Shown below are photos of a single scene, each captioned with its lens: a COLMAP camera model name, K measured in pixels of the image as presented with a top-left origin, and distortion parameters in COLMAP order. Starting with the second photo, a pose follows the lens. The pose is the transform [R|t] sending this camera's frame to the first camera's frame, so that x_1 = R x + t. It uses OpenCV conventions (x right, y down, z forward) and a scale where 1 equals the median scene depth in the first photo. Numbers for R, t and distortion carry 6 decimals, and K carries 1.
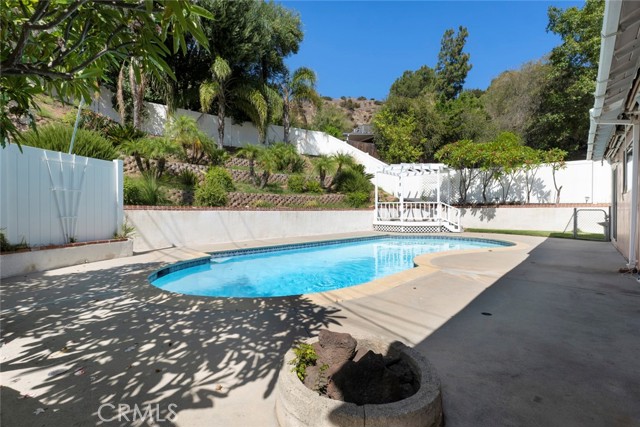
lens RADIAL K [[290.5, 0, 316.0], [0, 290.5, 212.4], [0, 0, 1]] dist [-0.001536, 0.001204]
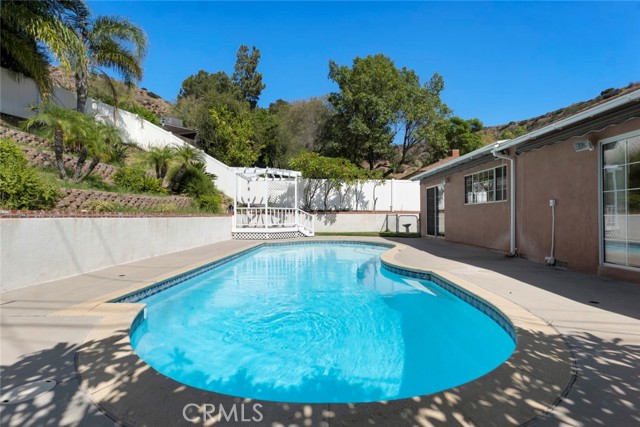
lens RADIAL K [[290.5, 0, 318.5], [0, 290.5, 212.7], [0, 0, 1]] dist [-0.001536, 0.001204]
pose [[0.728495, 0.005506, 0.685029, -0.204276], [0.008034, 0.999830, -0.016580, -0.001320], [-0.685004, 0.017582, 0.728327, 0.168950]]
